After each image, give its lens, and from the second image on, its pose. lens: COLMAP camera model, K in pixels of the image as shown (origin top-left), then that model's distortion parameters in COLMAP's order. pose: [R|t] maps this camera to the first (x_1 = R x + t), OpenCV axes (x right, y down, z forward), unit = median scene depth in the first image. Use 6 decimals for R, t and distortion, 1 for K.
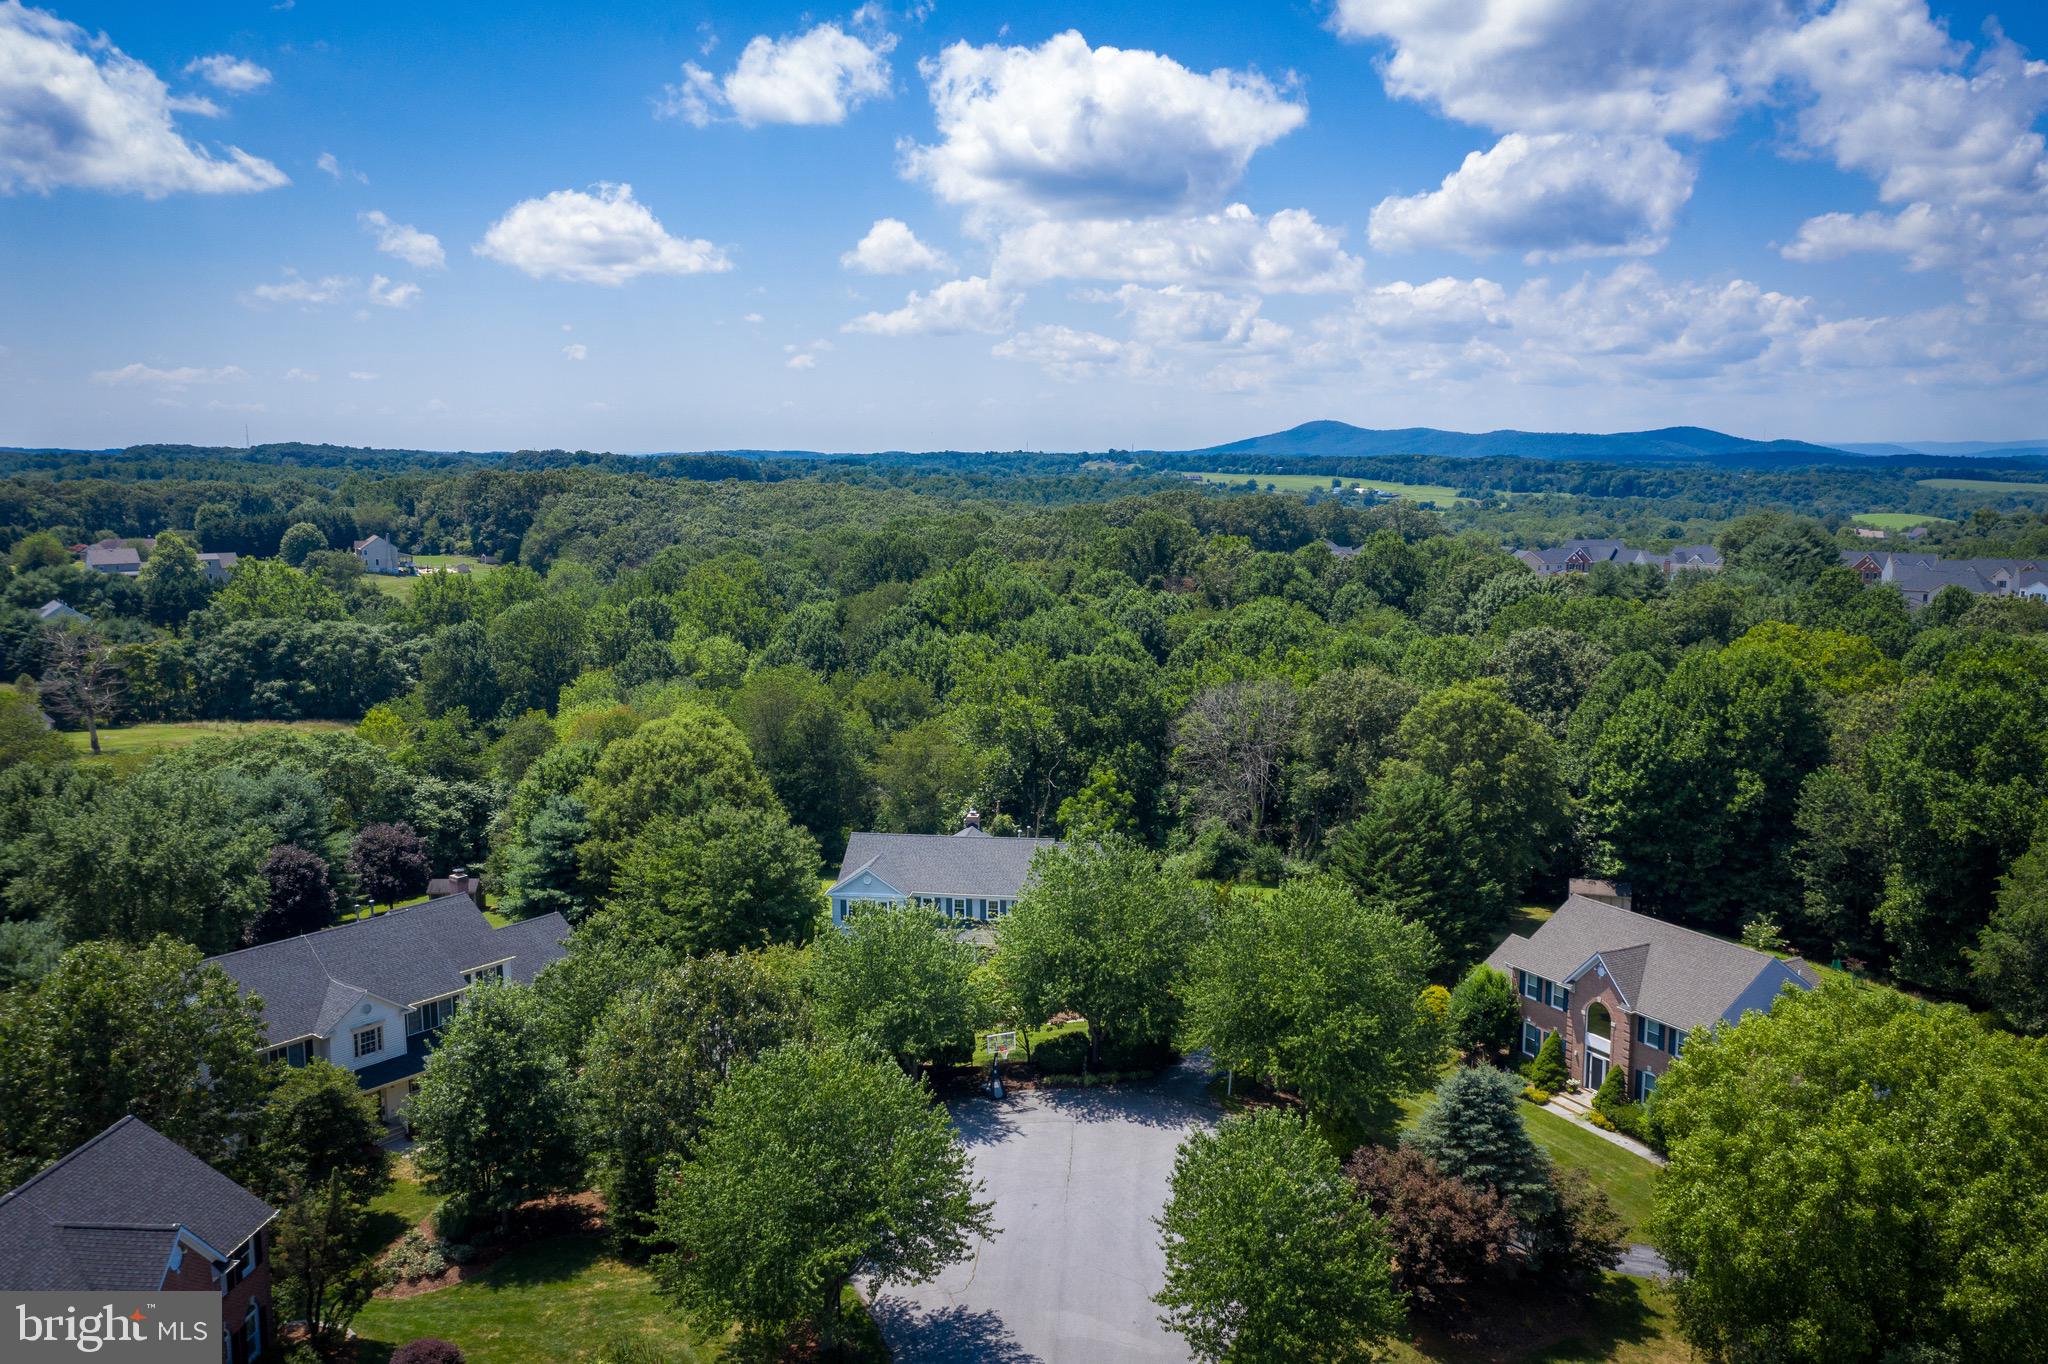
lens RADIAL K [[1621.6, 0, 1024.0], [0, 1621.6, 682.0], [0, 0, 1]] dist [-0.002967, 0.005853]
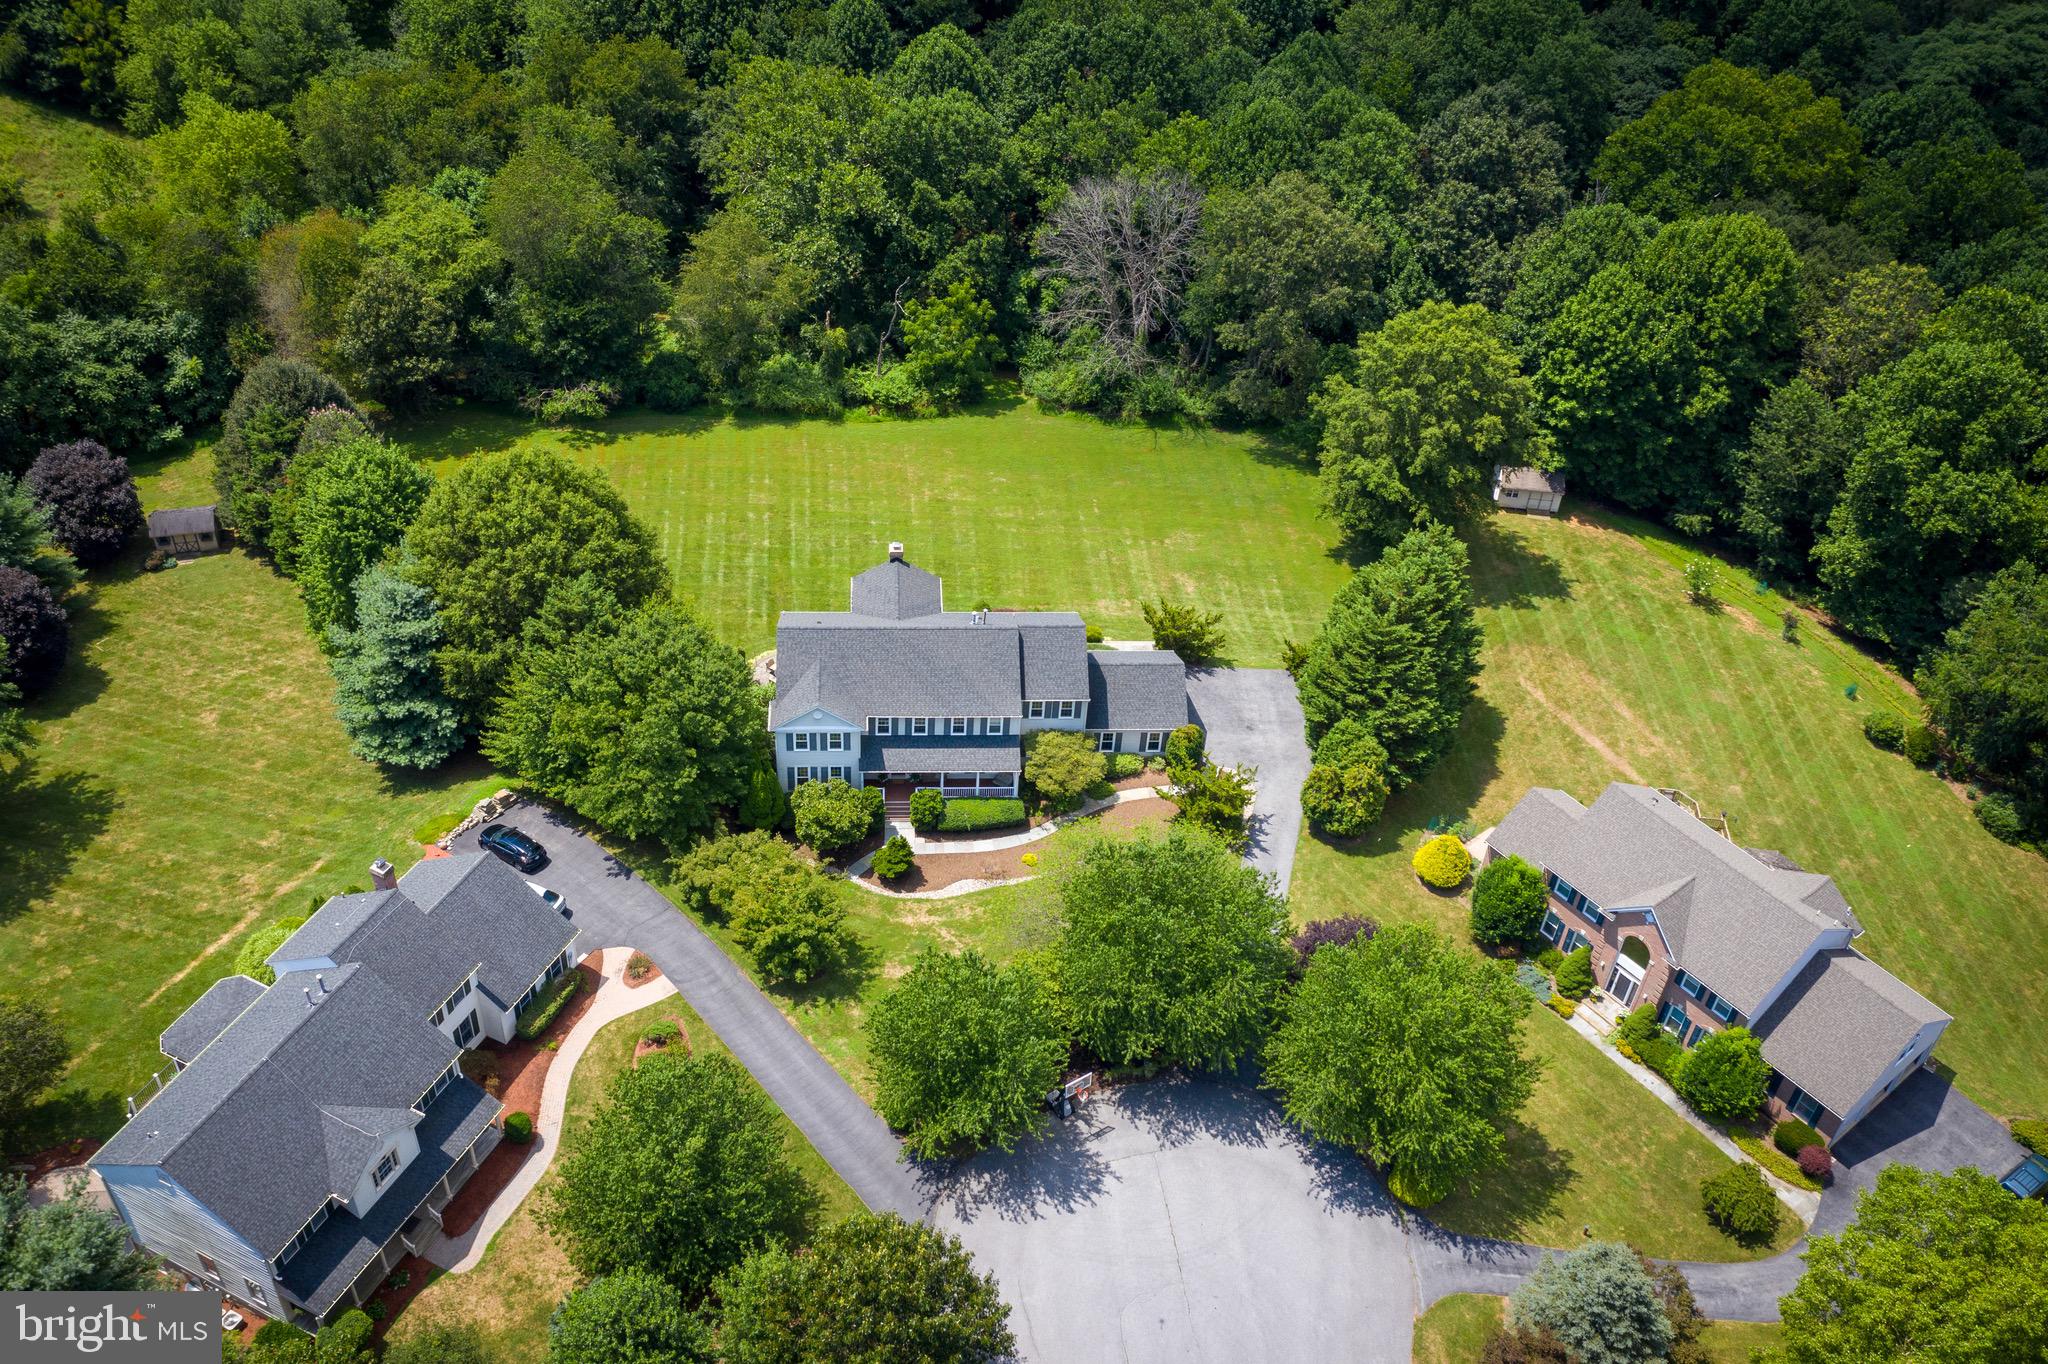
lens RADIAL K [[1835.4, 0, 1027.1], [0, 1835.4, 685.1], [0, 0, 1]] dist [0.003205, 0.009454]
pose [[0.977894, -0.088593, 0.189406, -0.137457], [-0.028089, 0.841945, 0.538832, -0.338412], [-0.207206, -0.532240, 0.820845, 0.144568]]
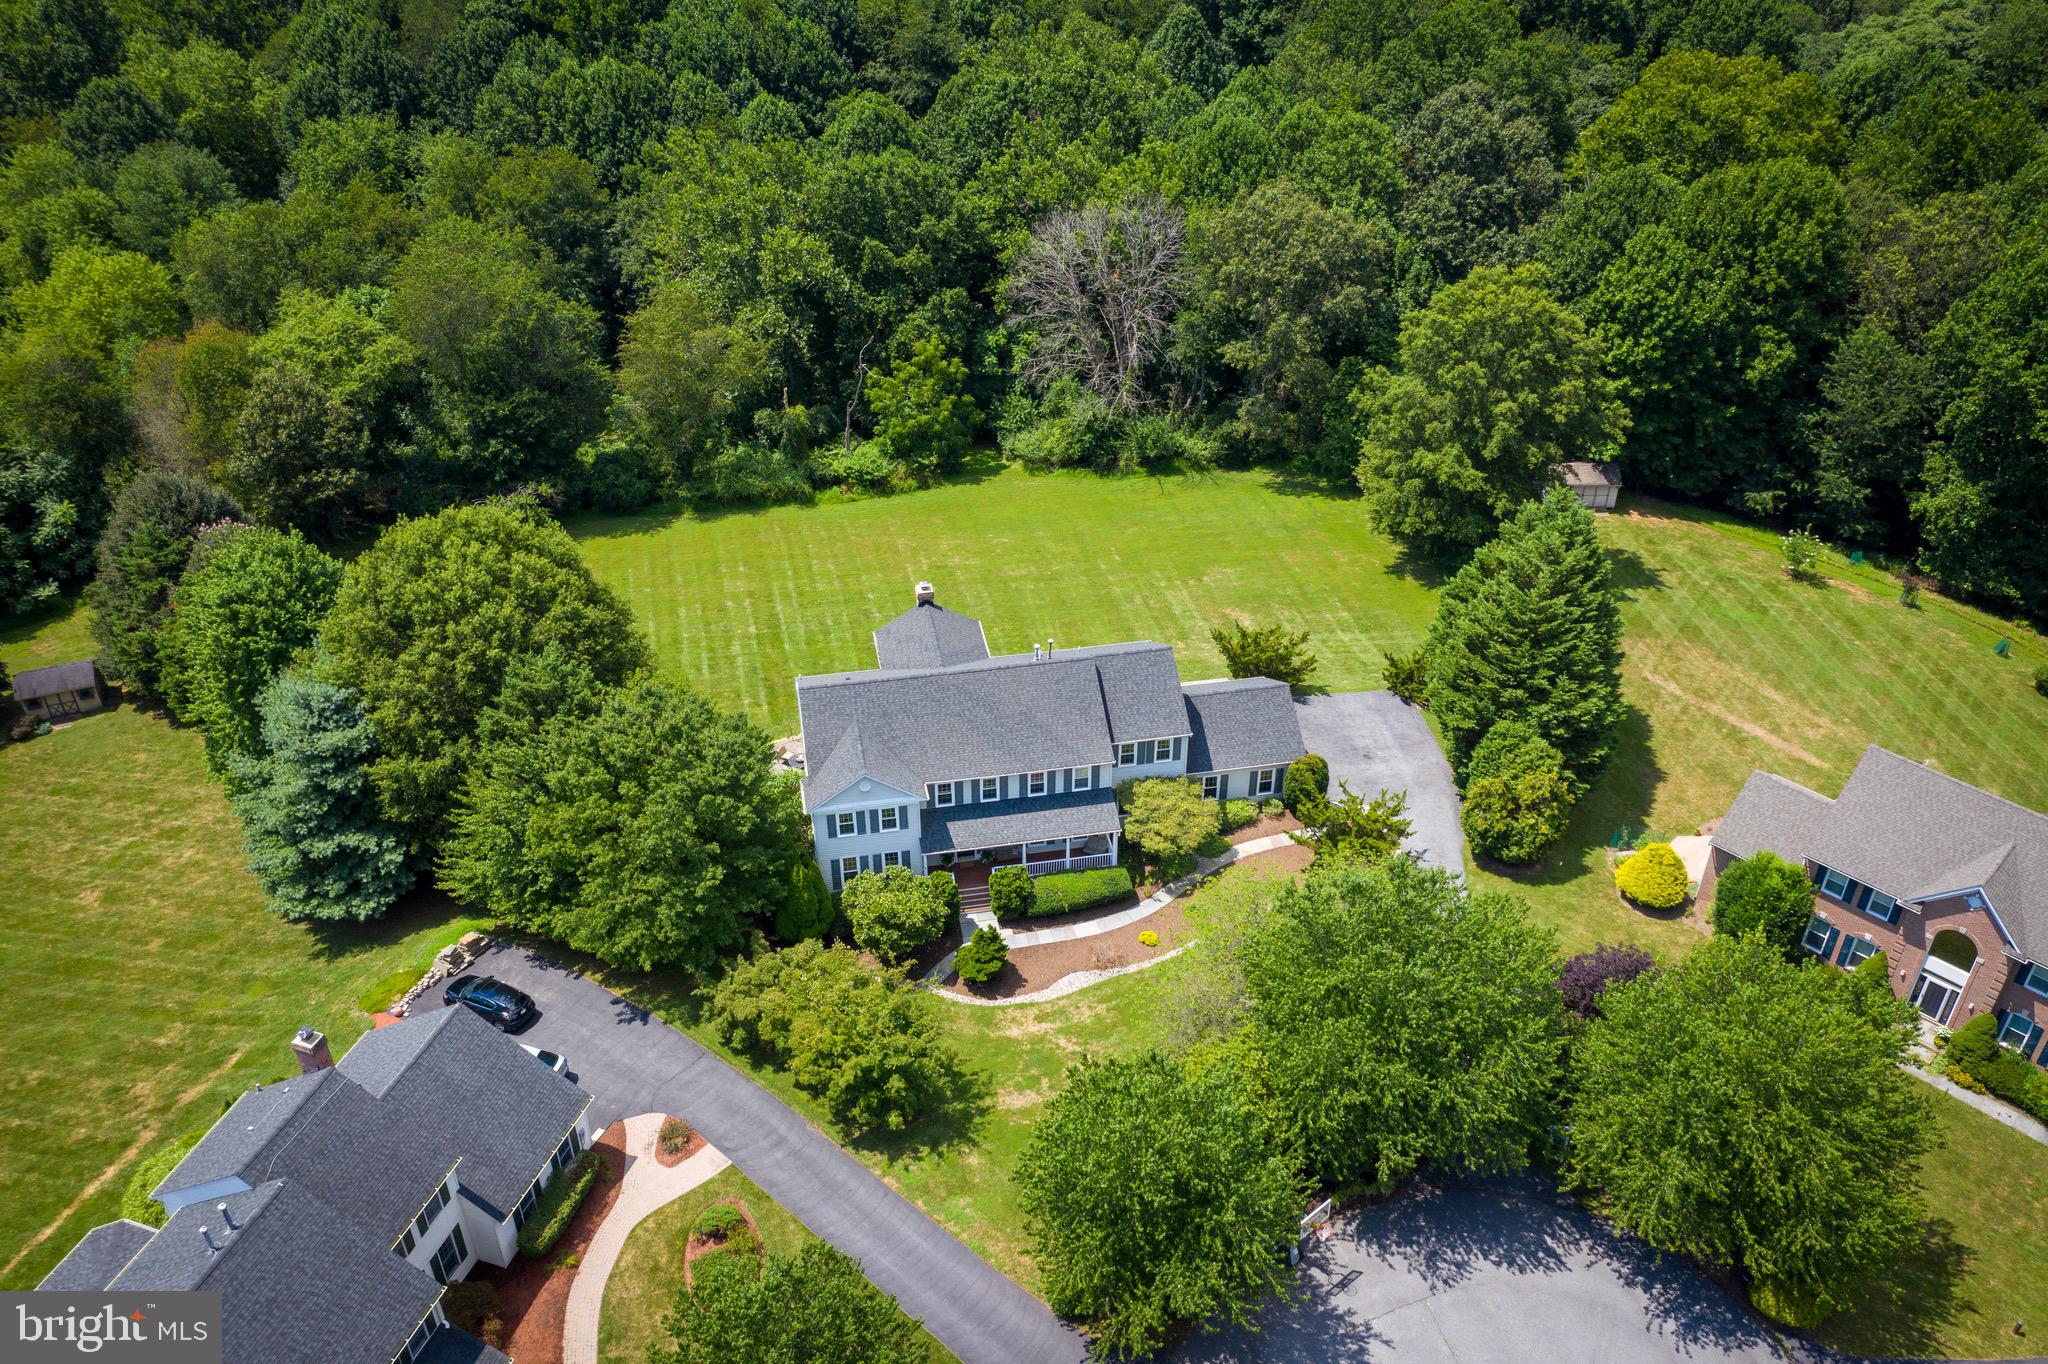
lens RADIAL K [[1668.1, 0, 1033.7], [0, 1668.1, 684.8], [0, 0, 1]] dist [-0.004798, 0.010766]
pose [[0.948779, -0.180031, 0.259627, -0.163527], [0.043969, 0.889007, 0.455778, -0.186996], [-0.312865, -0.421018, 0.851387, 0.317538]]
